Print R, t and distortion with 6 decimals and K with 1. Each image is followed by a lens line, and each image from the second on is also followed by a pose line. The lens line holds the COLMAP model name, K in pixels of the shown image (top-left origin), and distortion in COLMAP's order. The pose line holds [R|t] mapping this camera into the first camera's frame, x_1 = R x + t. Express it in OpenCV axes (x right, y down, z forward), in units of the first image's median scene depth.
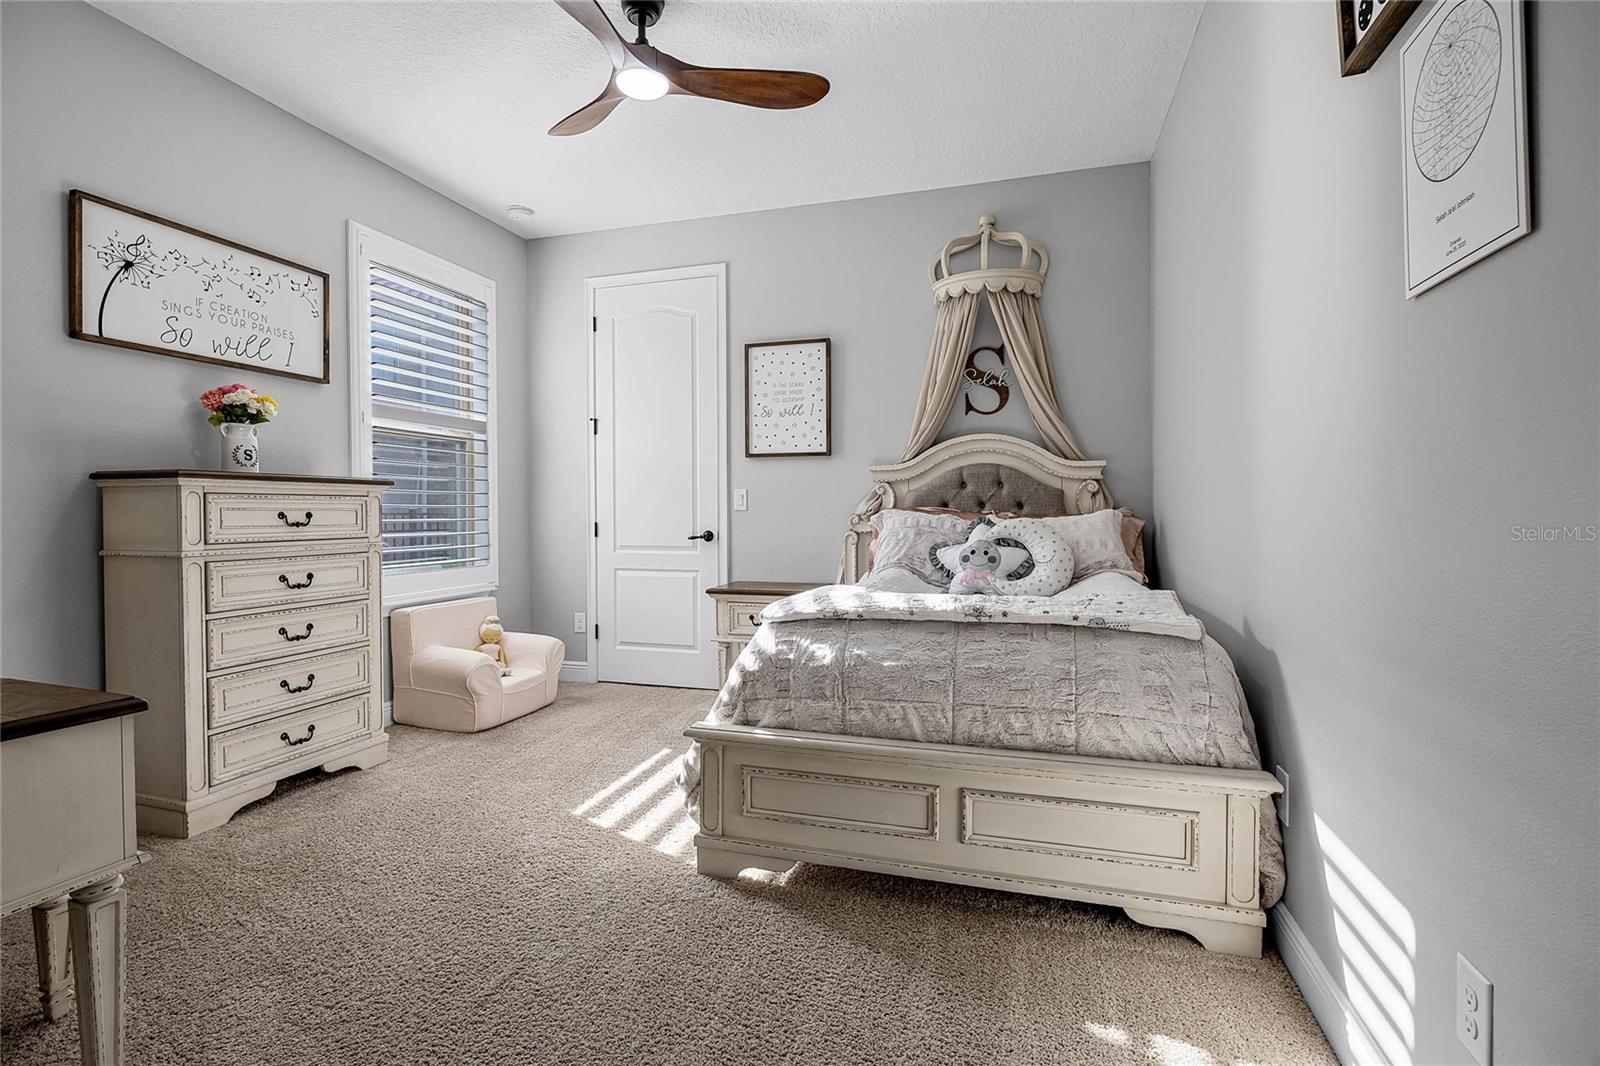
lens RADIAL K [[742.1, 0, 797.3], [0, 742.1, 512.6], [0, 0, 1]] dist [-0.017913, -0.000169]
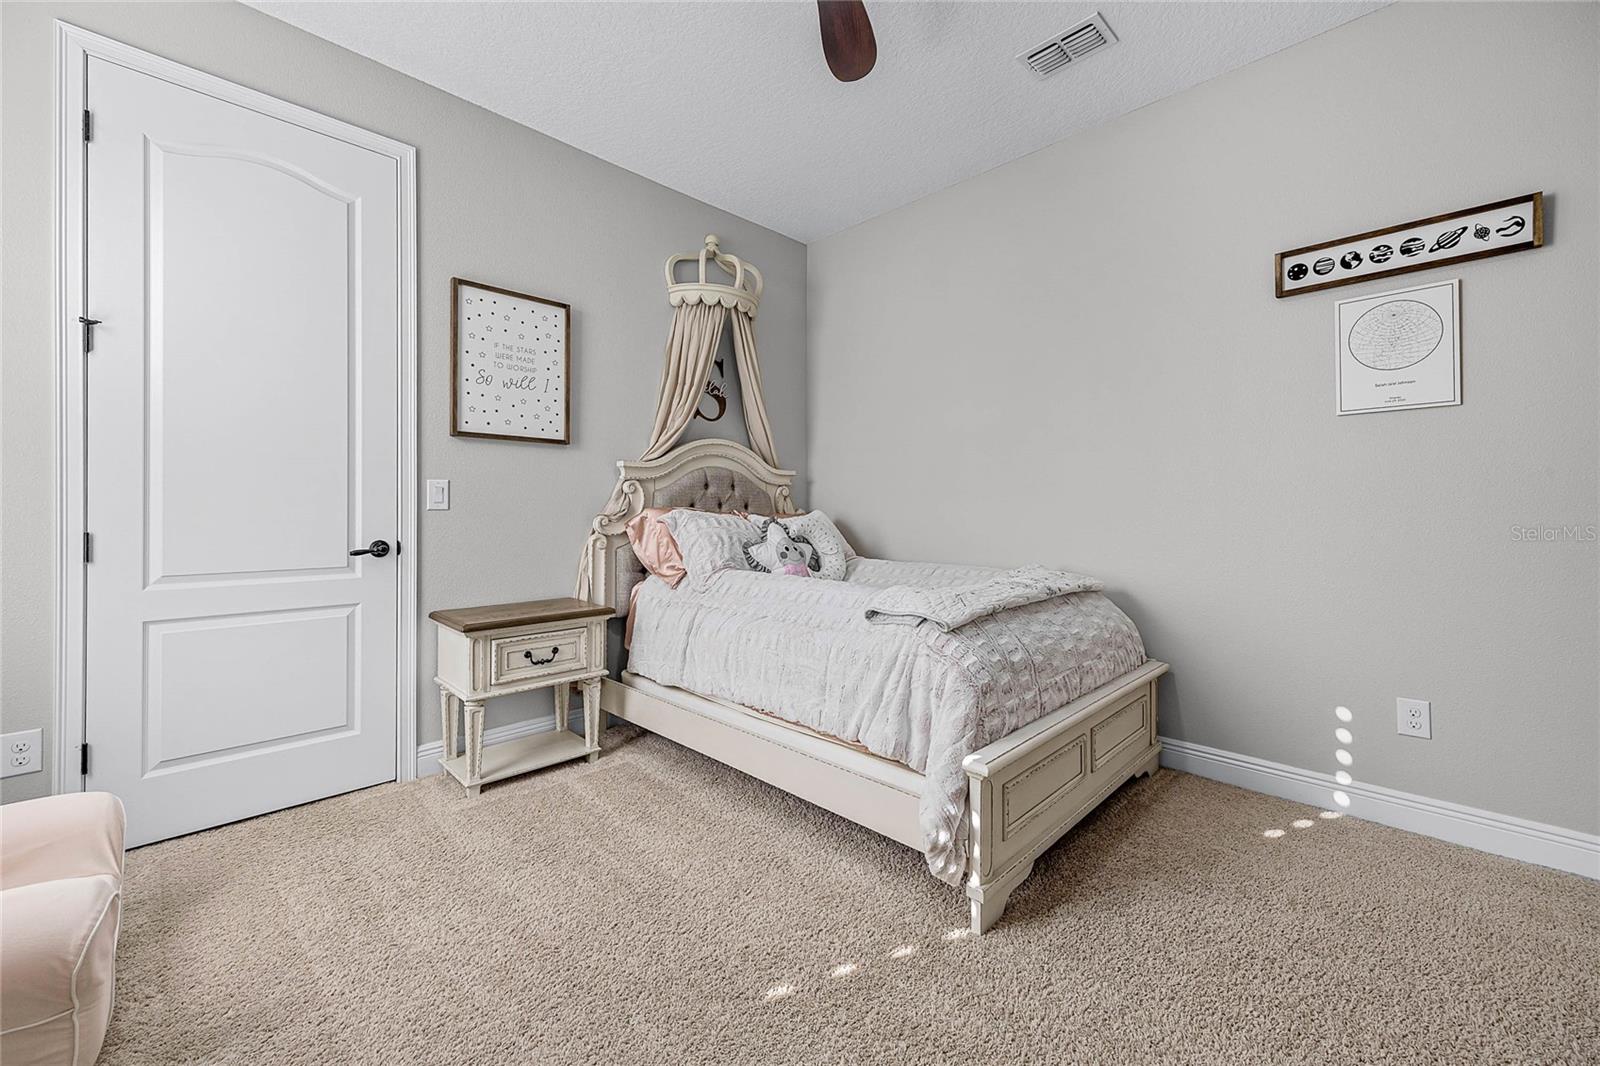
lens RADIAL K [[625.3, 0, 797.2], [0, 625.3, 504.4], [0, 0, 1]] dist [0.000686, 0.000179]
pose [[0.476054, 0.011375, 0.879343, -0.453046], [0.001190, 0.999907, -0.013579, 0.000381], [-0.879415, 0.007511, 0.475996, 0.435775]]
